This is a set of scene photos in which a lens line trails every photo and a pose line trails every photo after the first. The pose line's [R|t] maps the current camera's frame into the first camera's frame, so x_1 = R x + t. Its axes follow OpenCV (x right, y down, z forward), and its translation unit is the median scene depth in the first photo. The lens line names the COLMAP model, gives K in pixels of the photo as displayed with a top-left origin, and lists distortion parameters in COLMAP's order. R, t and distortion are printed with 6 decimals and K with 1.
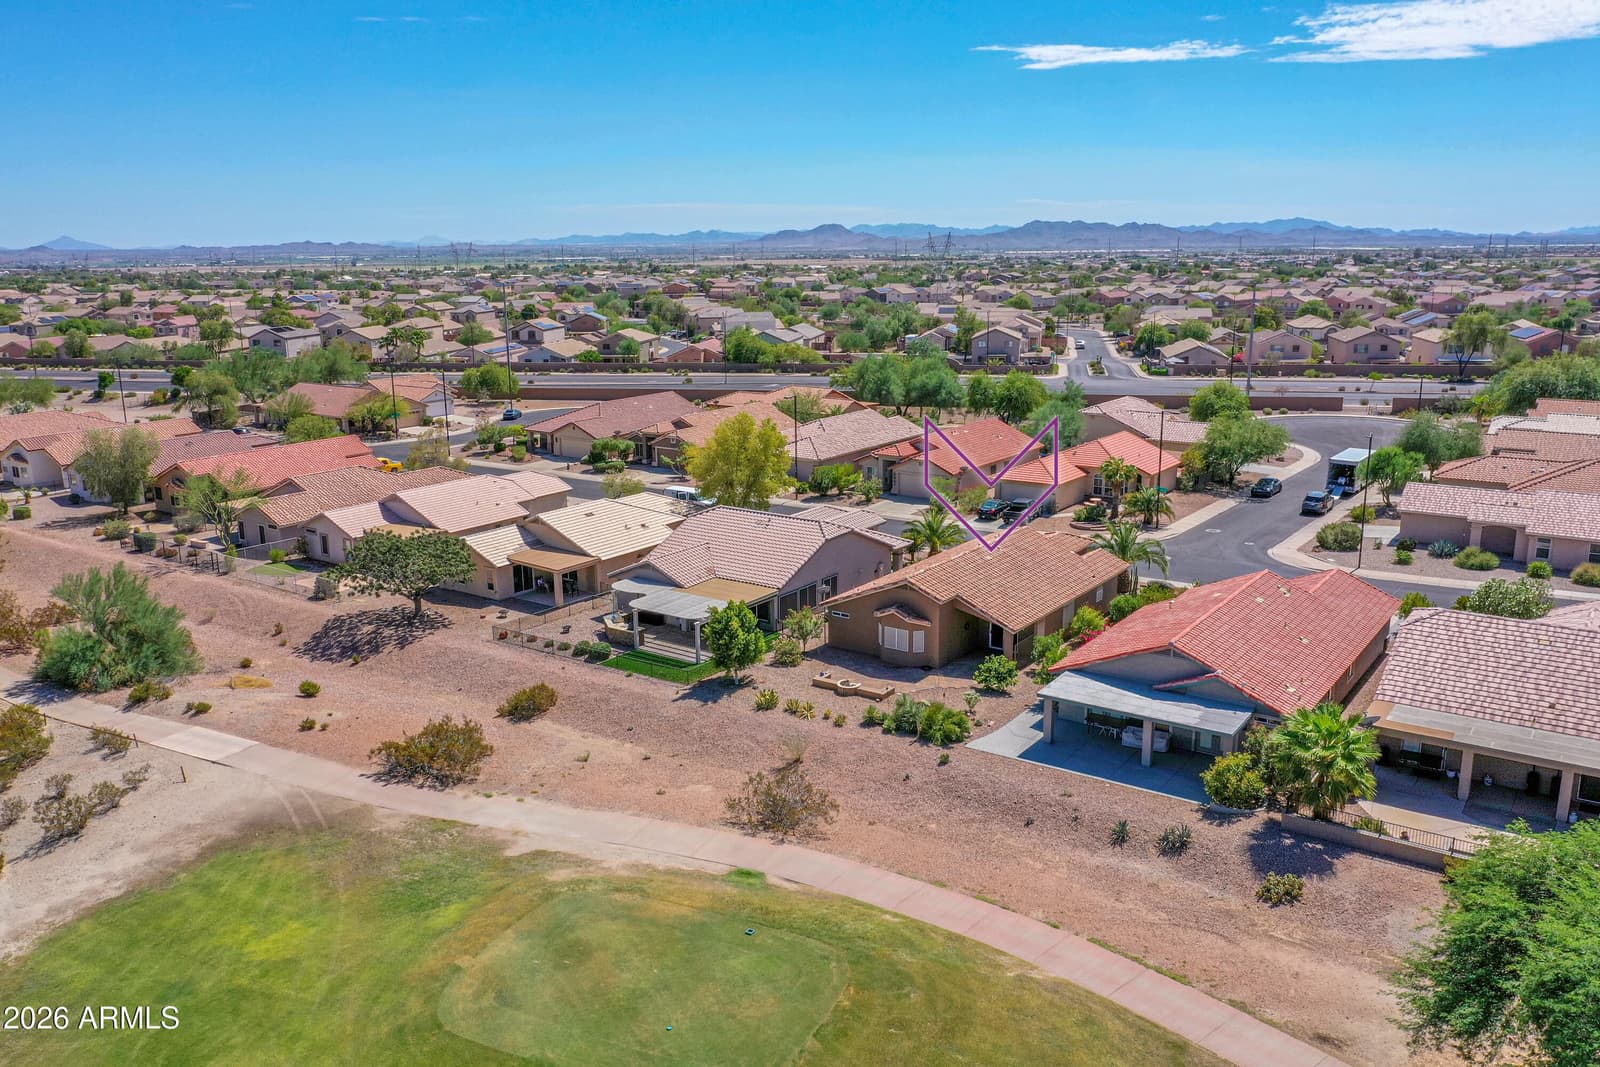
lens RADIAL K [[1252.1, 0, 795.4], [0, 1252.1, 531.9], [0, 0, 1]] dist [-0.016128, 0.002529]
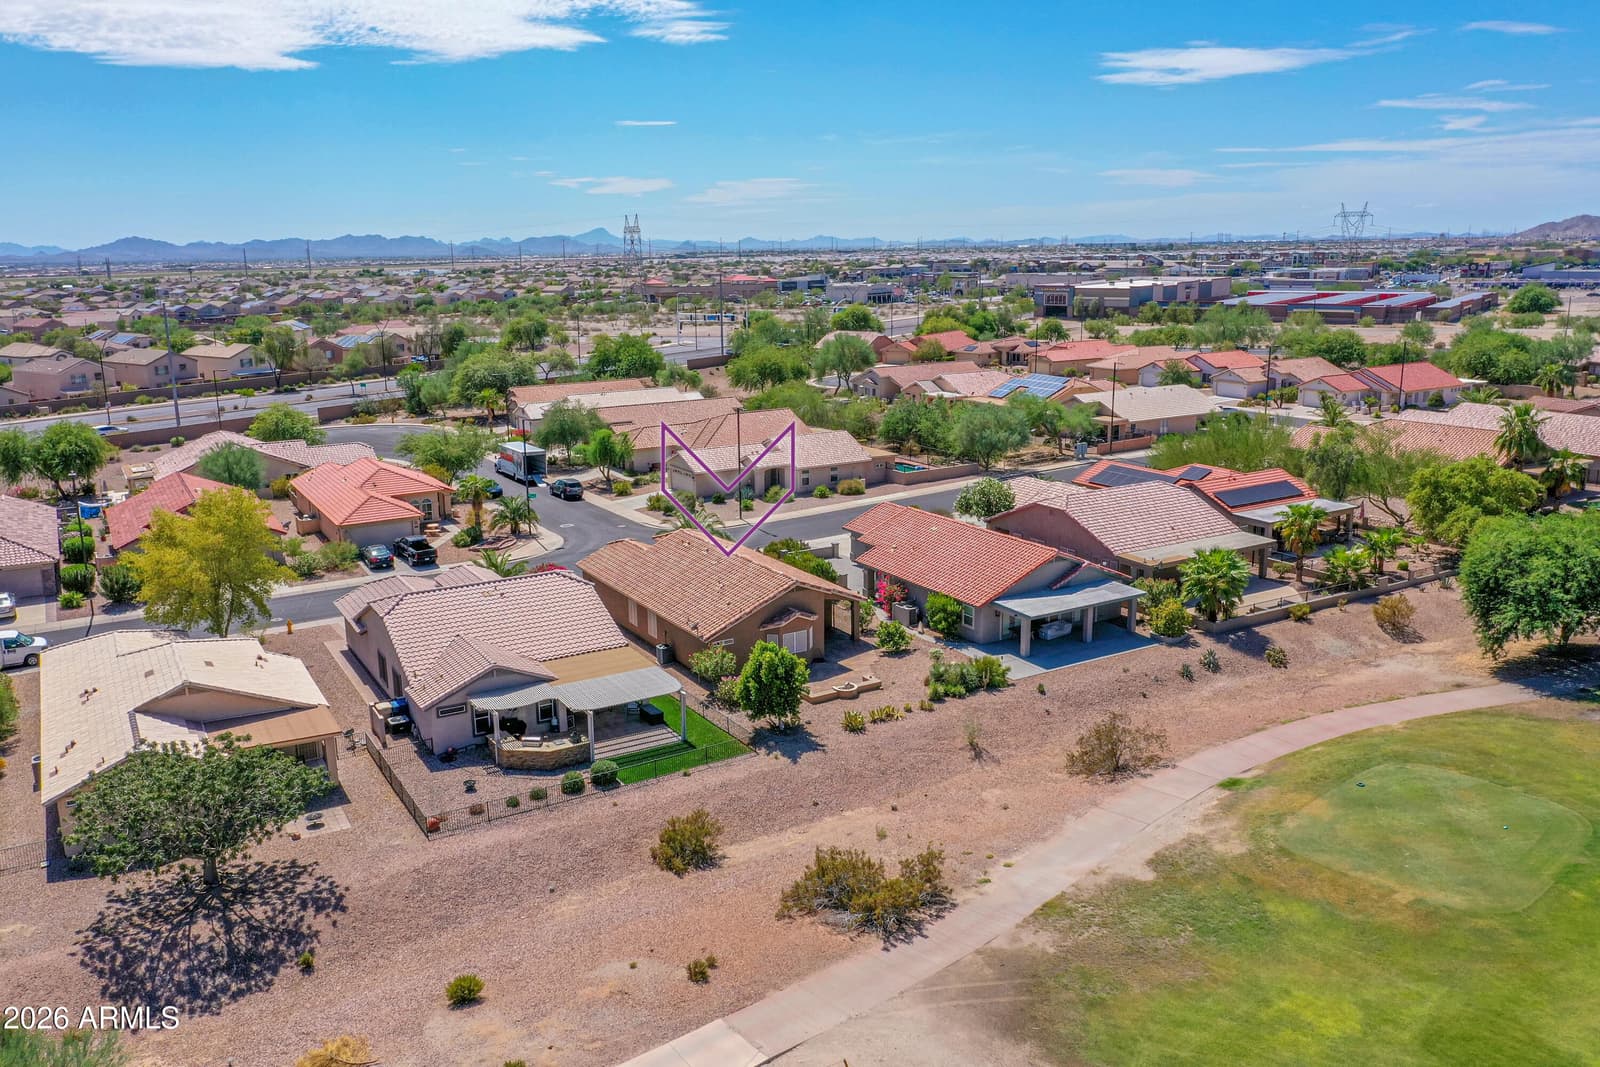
lens RADIAL K [[1252.1, 0, 807.5], [0, 1252.1, 530.6], [0, 0, 1]] dist [-0.016128, 0.002529]
pose [[0.384275, -0.196972, 0.901962, -0.789839], [0.213492, 0.969453, 0.120754, -0.118306], [-0.898195, 0.146159, 0.414589, 0.555564]]
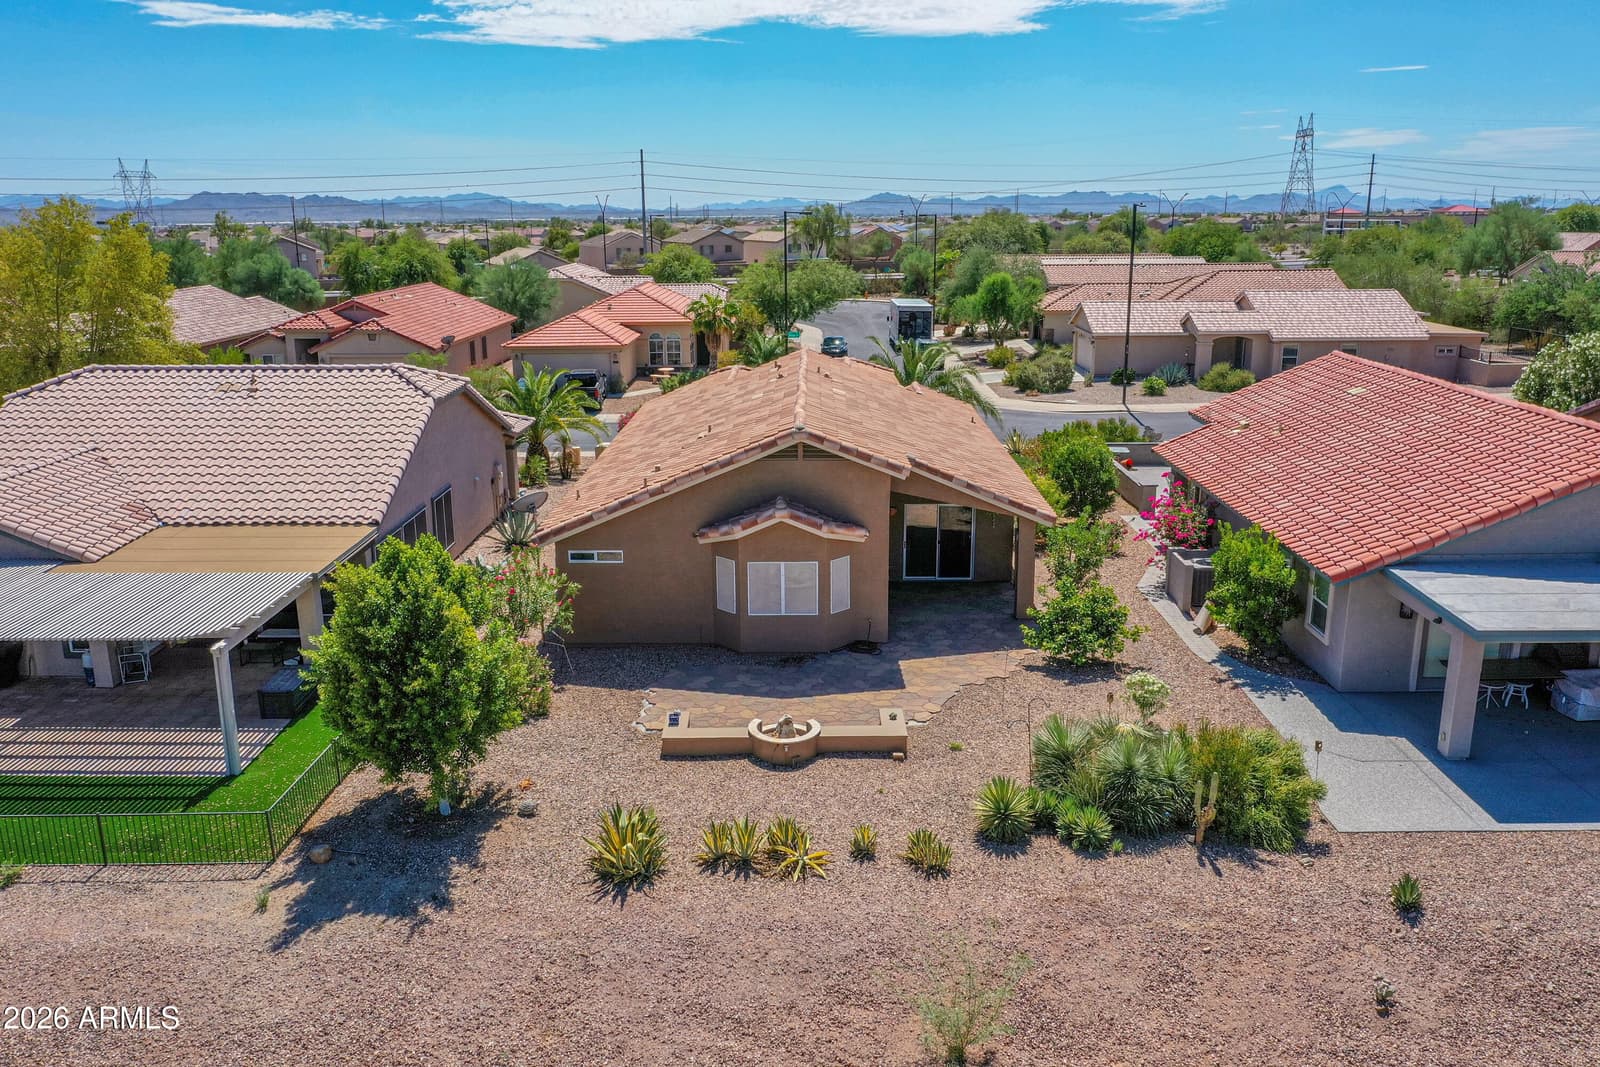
lens RADIAL K [[1252.1, 0, 793.5], [0, 1252.1, 531.1], [0, 0, 1]] dist [-0.016128, 0.002529]
pose [[0.815345, -0.137450, 0.562424, -0.131708], [0.127011, 0.990212, 0.057870, 0.044978], [-0.564873, 0.024250, 0.824821, 0.667164]]
